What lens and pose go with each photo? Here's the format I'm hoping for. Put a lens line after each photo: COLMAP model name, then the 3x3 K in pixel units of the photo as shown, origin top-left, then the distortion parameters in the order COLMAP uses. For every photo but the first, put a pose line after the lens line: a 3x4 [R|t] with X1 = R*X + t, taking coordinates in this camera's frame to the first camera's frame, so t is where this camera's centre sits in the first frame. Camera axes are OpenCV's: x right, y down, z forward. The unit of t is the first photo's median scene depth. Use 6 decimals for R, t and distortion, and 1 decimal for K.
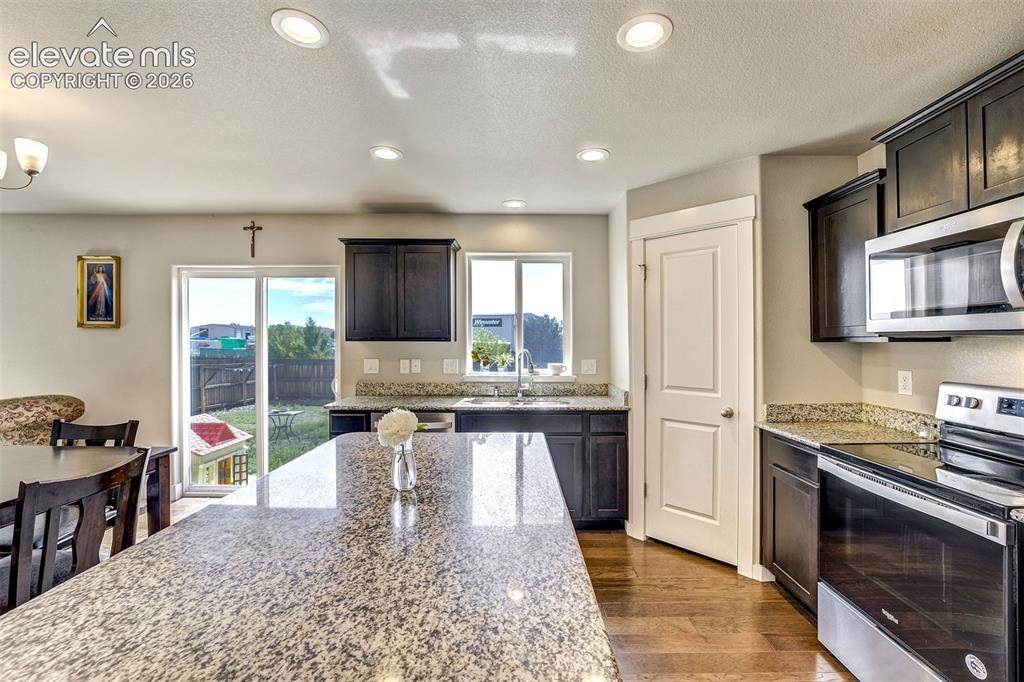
lens RADIAL K [[434.2, 0, 516.7], [0, 434.2, 337.7], [0, 0, 1]] dist [-0.010488, 0.000835]
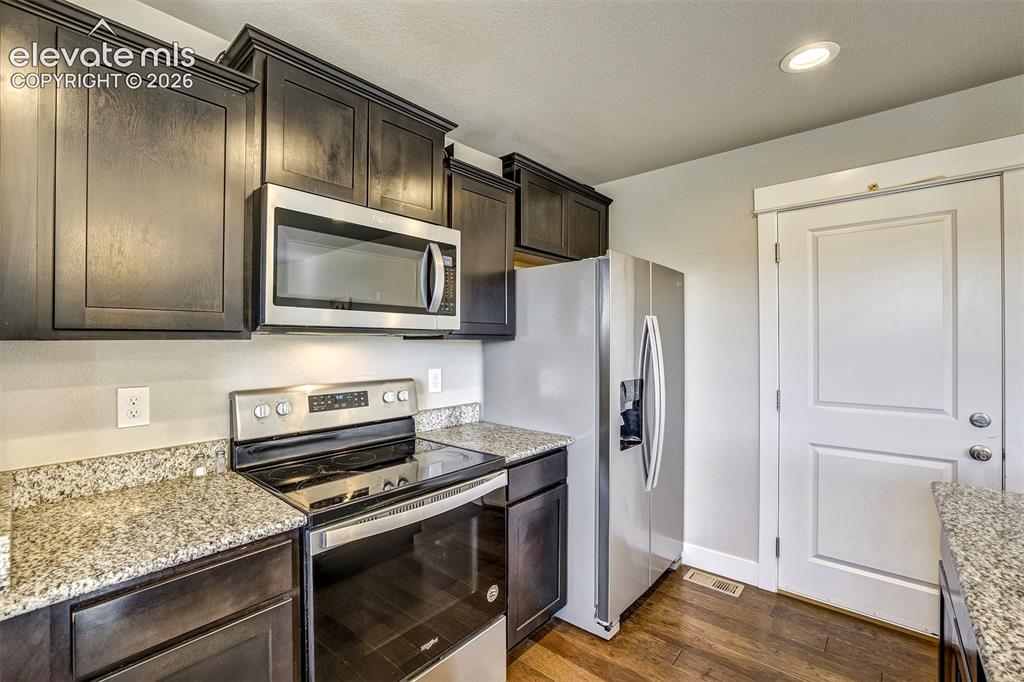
lens RADIAL K [[434.2, 0, 503.6], [0, 434.2, 342.7], [0, 0, 1]] dist [-0.010488, 0.000835]
pose [[-0.740849, -0.012468, 0.671556, 0.040143], [-0.008221, 0.999921, 0.009495, 0.001425], [-0.671622, 0.001514, -0.740893, 0.413257]]
